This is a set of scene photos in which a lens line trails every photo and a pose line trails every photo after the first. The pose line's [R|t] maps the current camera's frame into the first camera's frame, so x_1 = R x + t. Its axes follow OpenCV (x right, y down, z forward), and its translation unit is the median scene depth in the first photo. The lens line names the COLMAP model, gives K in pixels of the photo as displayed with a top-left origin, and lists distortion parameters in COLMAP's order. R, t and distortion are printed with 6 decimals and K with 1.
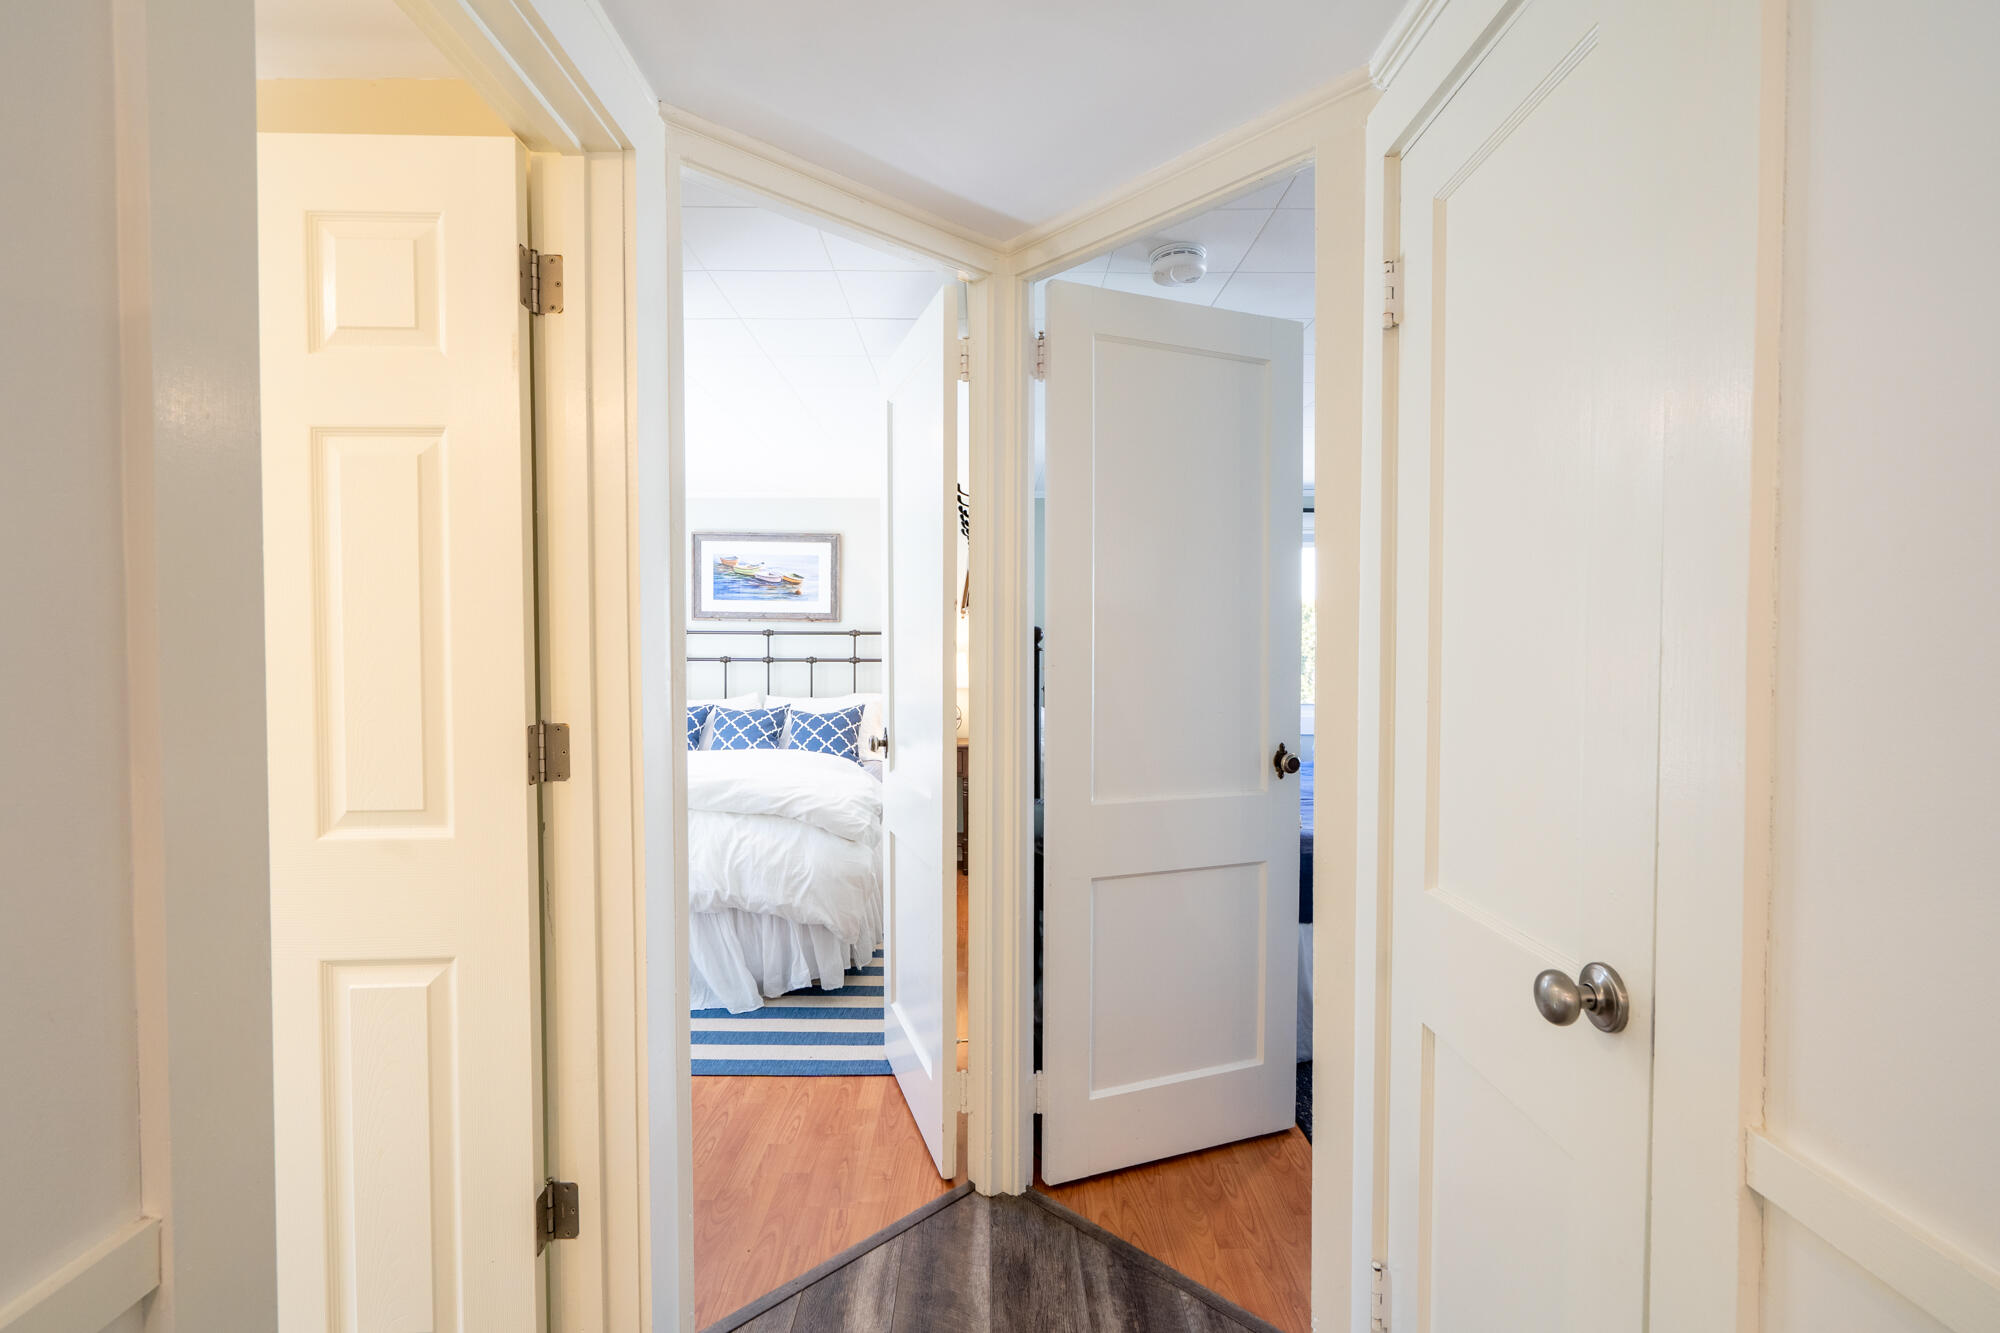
lens RADIAL K [[912.4, 0, 997.3], [0, 912.4, 670.6], [0, 0, 1]] dist [-0.006500, 0.000434]
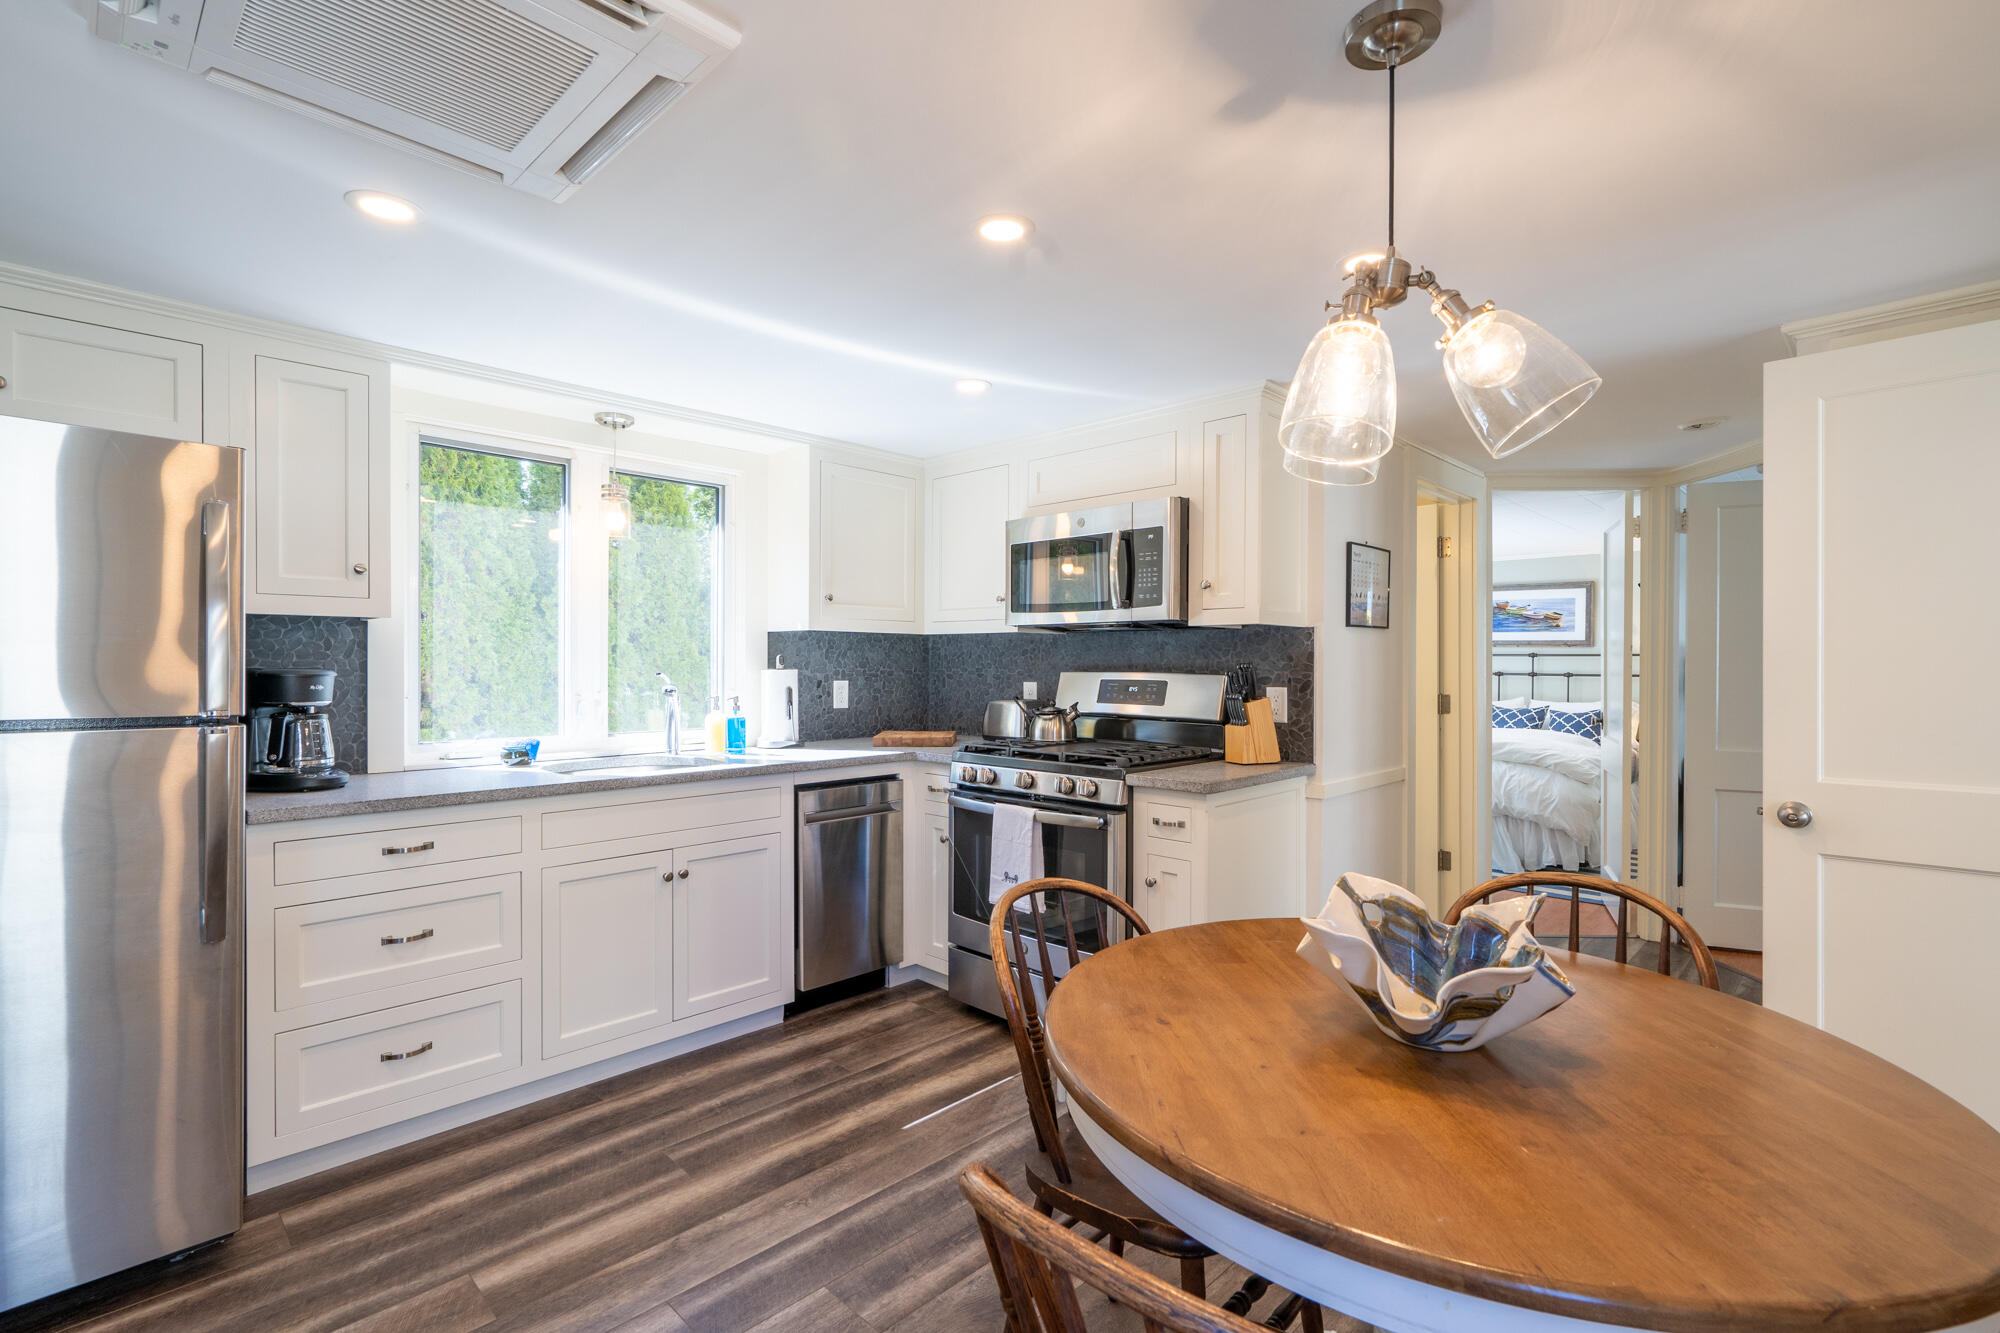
lens RADIAL K [[912.4, 0, 997.3], [0, 912.4, 670.6], [0, 0, 1]] dist [-0.006500, 0.000434]
pose [[0.707881, 0.006144, -0.706305, 0.252882], [-0.016721, 0.999828, -0.008062, 0.012206], [0.706134, 0.017517, 0.707861, -0.936273]]
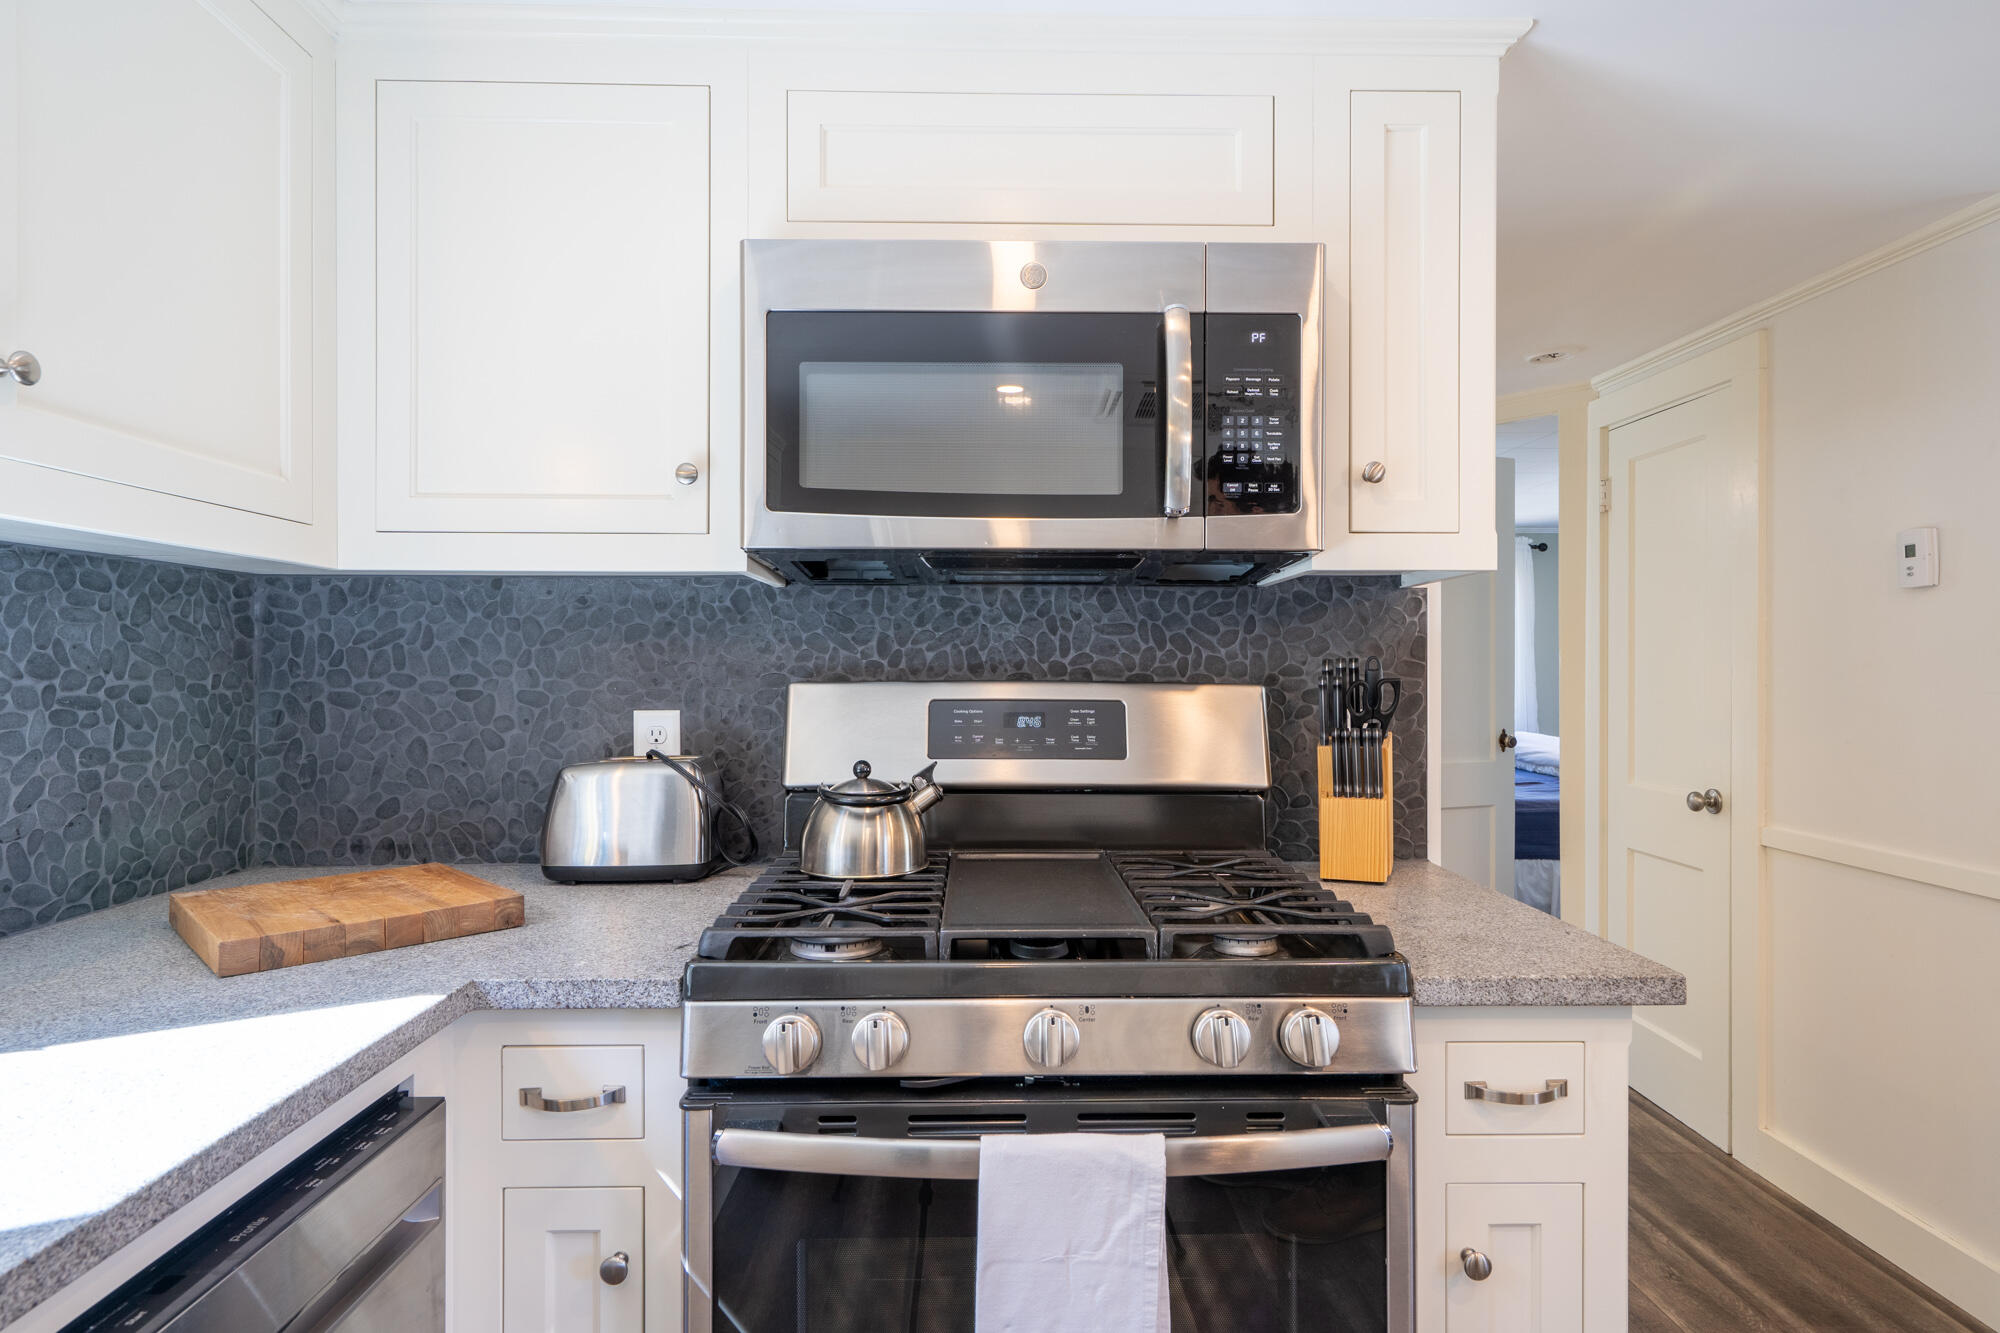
lens RADIAL K [[1077.6, 0, 1002.5], [0, 1077.6, 669.5], [0, 0, 1]] dist [0.001357, 0.000566]
pose [[0.999917, -0.001472, 0.012777, -0.406277], [0.001697, 0.999843, -0.017660, 0.006023], [-0.012749, 0.017681, 0.999762, -0.596263]]
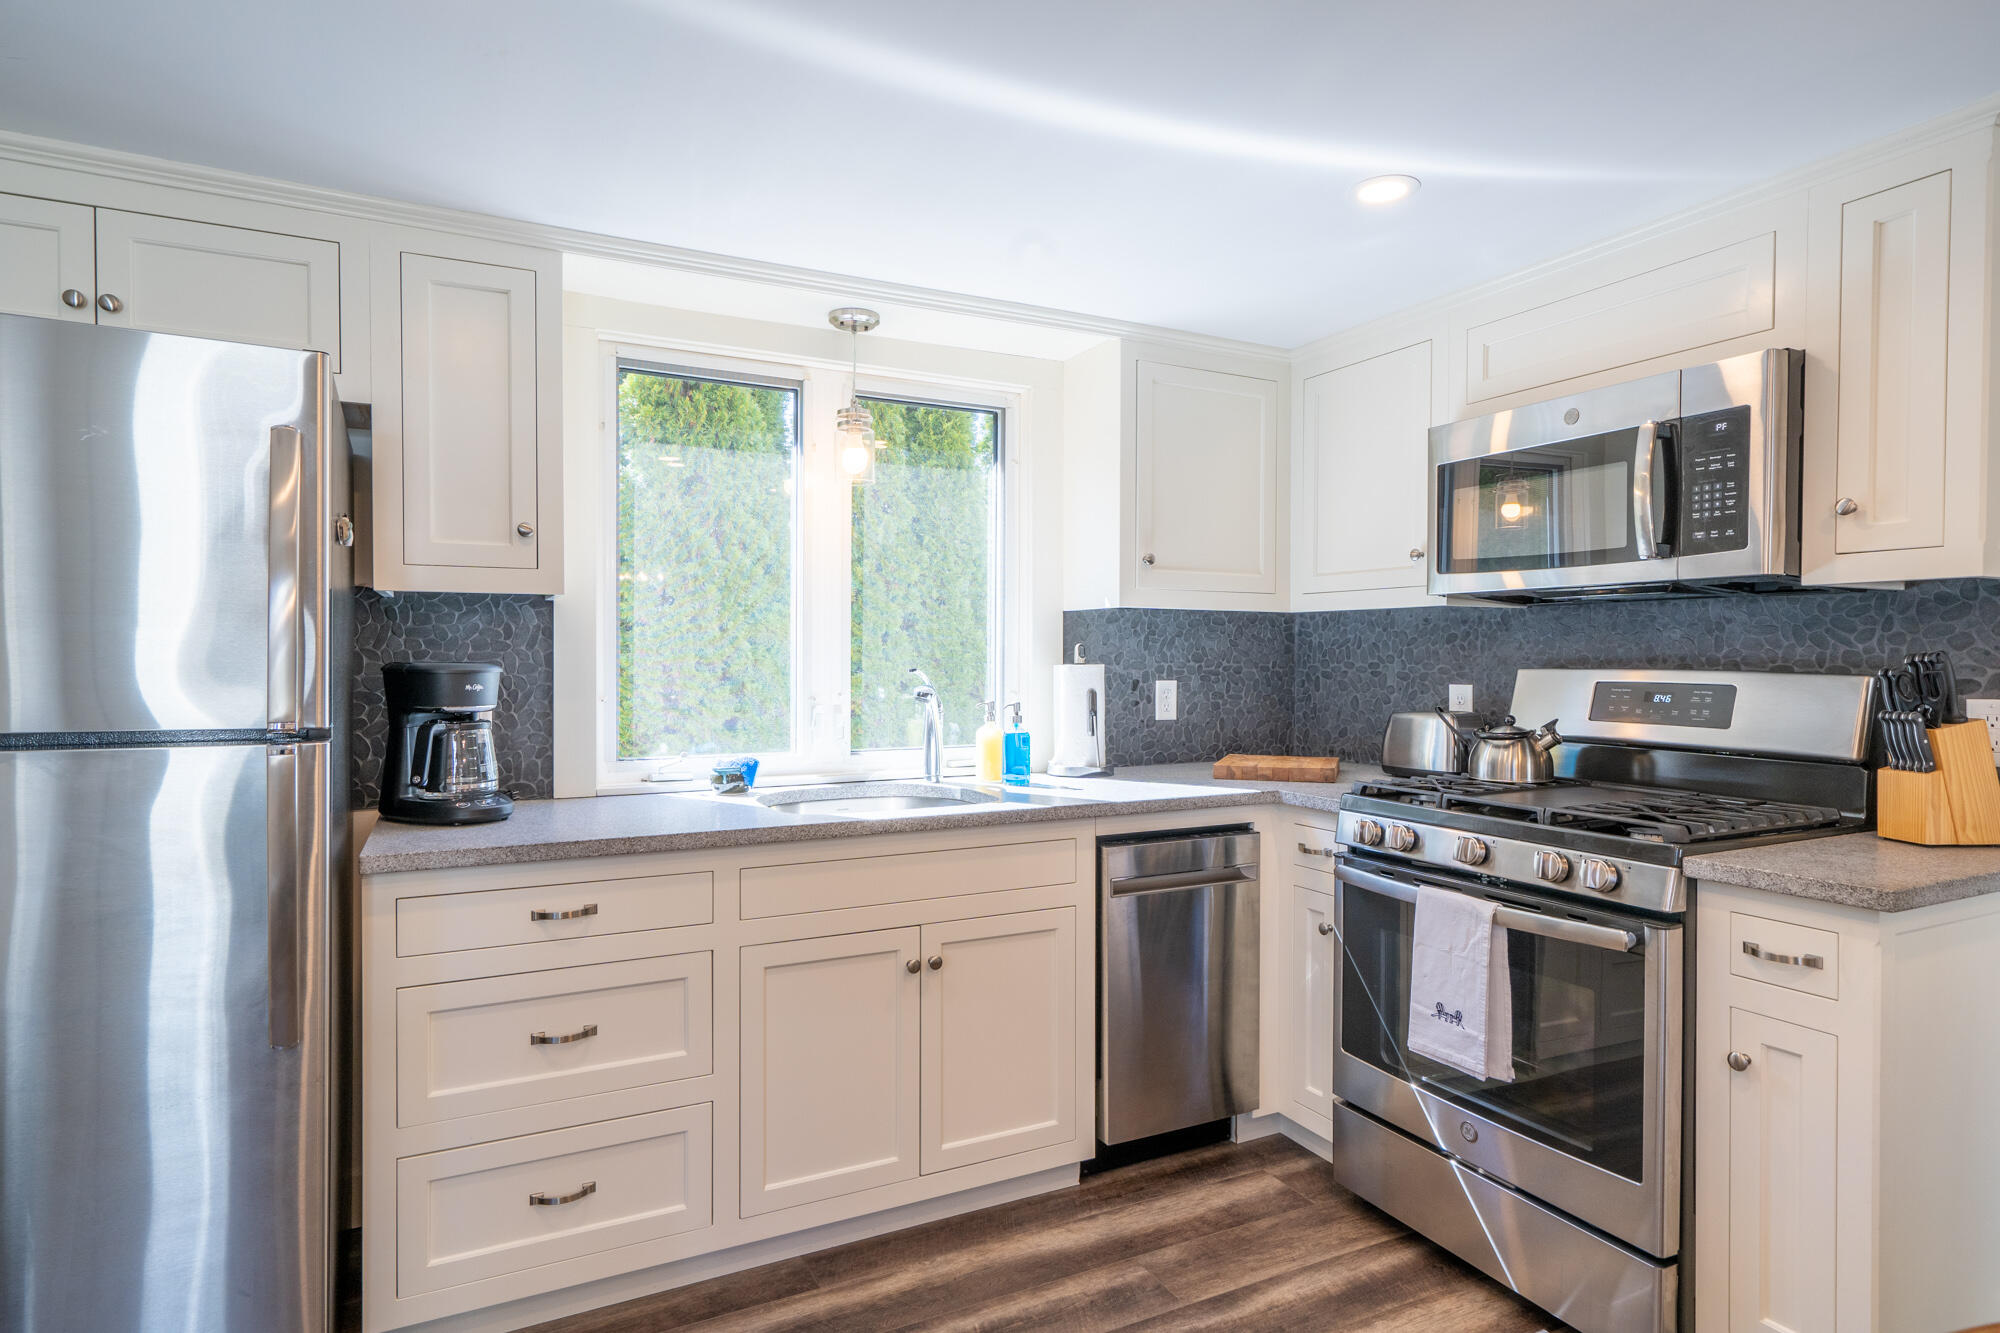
lens RADIAL K [[1077.6, 0, 1002.5], [0, 1077.6, 669.5], [0, 0, 1]] dist [0.001357, 0.000566]
pose [[0.448241, 0.010535, -0.893851, 0.071252], [-0.020194, 0.999795, 0.001657, 0.010407], [0.893685, 0.017308, 0.448361, -0.805830]]
